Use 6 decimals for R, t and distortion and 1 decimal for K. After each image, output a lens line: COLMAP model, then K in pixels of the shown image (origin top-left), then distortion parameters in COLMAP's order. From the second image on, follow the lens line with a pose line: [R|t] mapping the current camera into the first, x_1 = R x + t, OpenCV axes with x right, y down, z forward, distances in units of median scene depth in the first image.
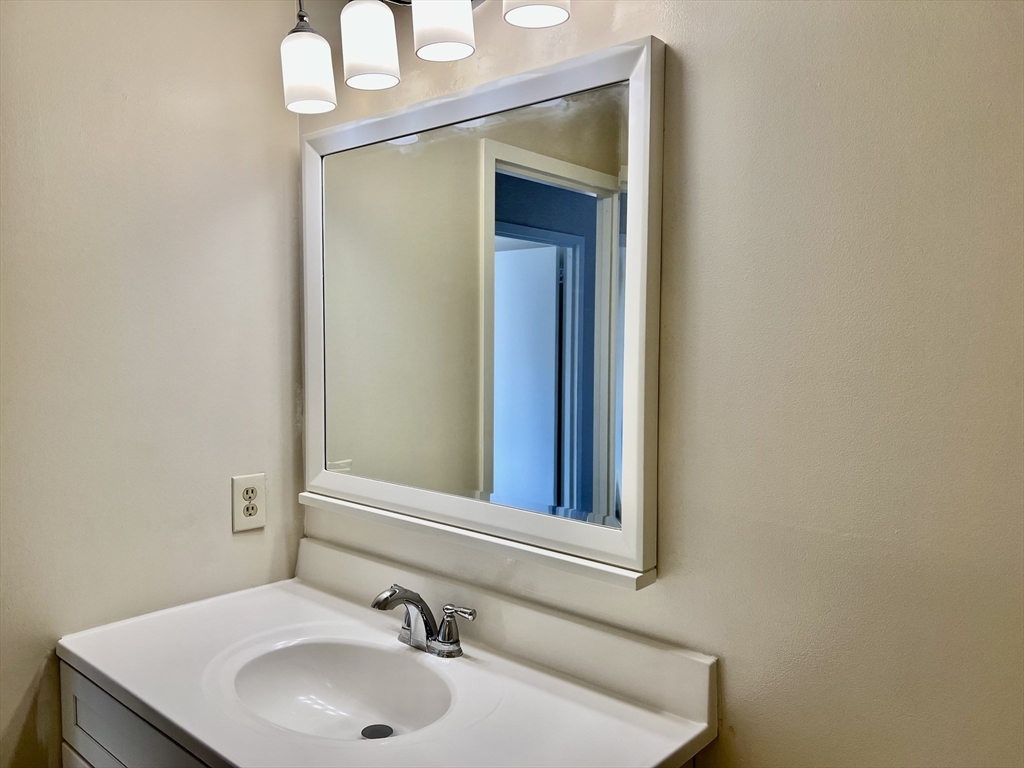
lens RADIAL K [[771.7, 0, 509.3], [0, 771.7, 382.8], [0, 0, 1]] dist [0.045190, -0.054491]
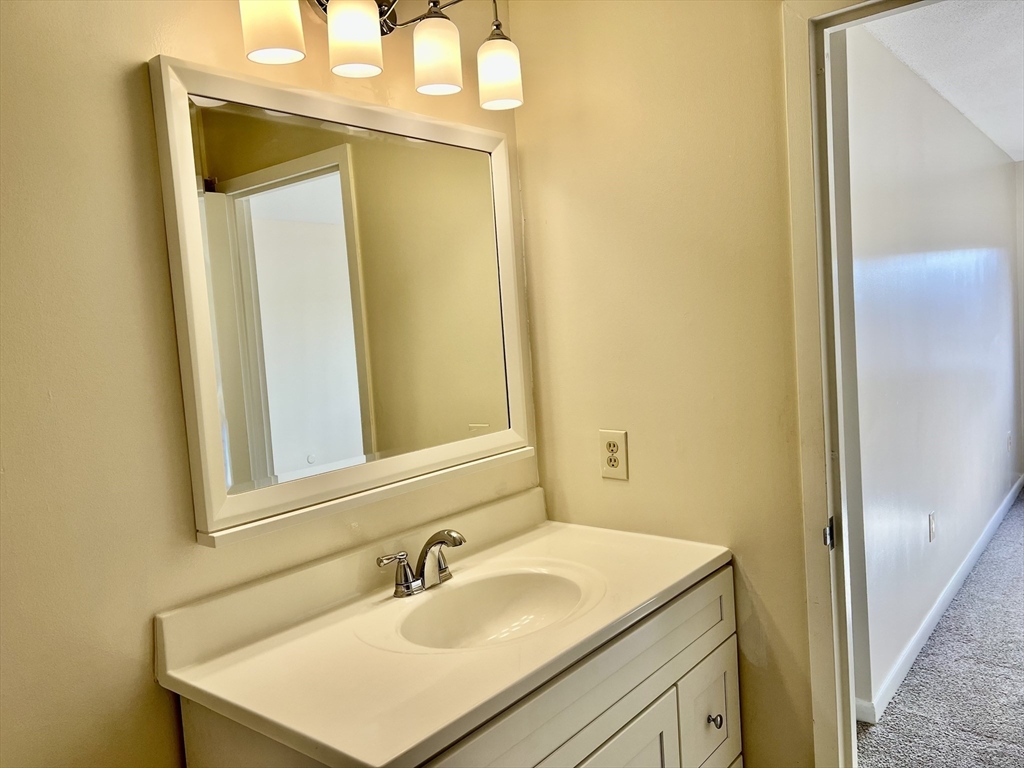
lens RADIAL K [[771.7, 0, 509.3], [0, 771.7, 382.8], [0, 0, 1]] dist [0.045190, -0.054491]
pose [[-0.028993, -0.070118, 0.997117, -1.246197], [0.118015, 0.990320, 0.073072, -0.027791], [-0.992588, 0.119794, -0.020437, 0.883705]]
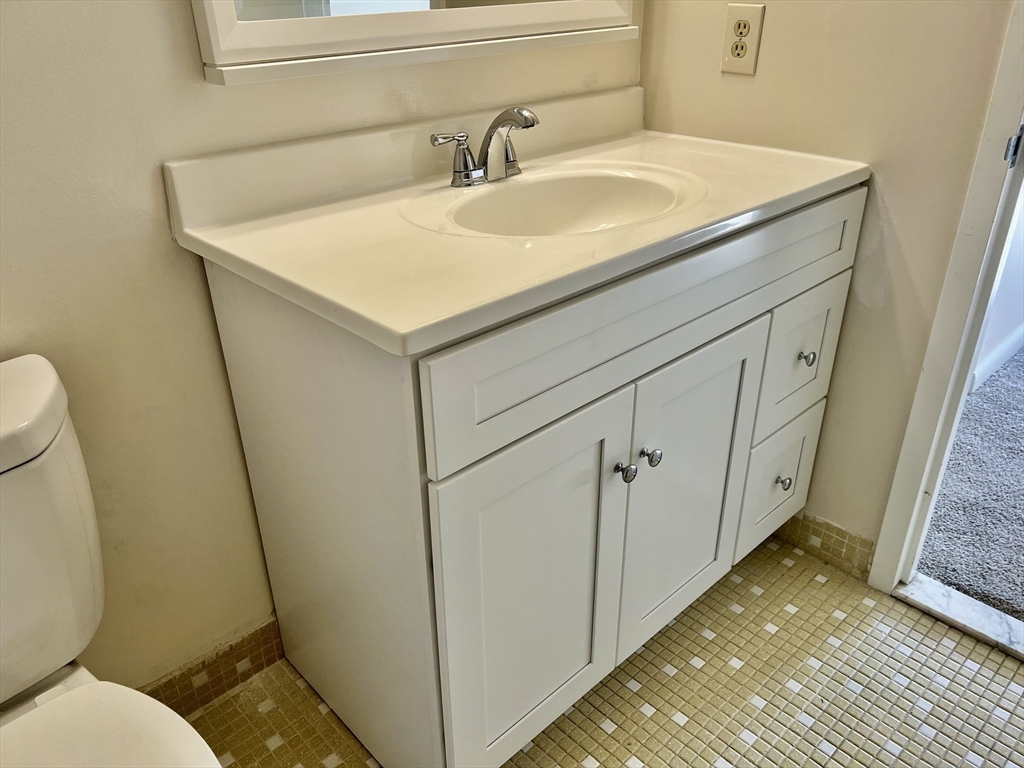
lens RADIAL K [[804.1, 0, 512.0], [0, 804.1, 384.0], [0, 0, 1]] dist [-0.002085, -0.002165]
pose [[0.094728, -0.476681, 0.873958, -1.110427], [0.063208, 0.879014, 0.472587, 0.096383], [-0.993495, 0.010474, 0.113397, 0.879785]]
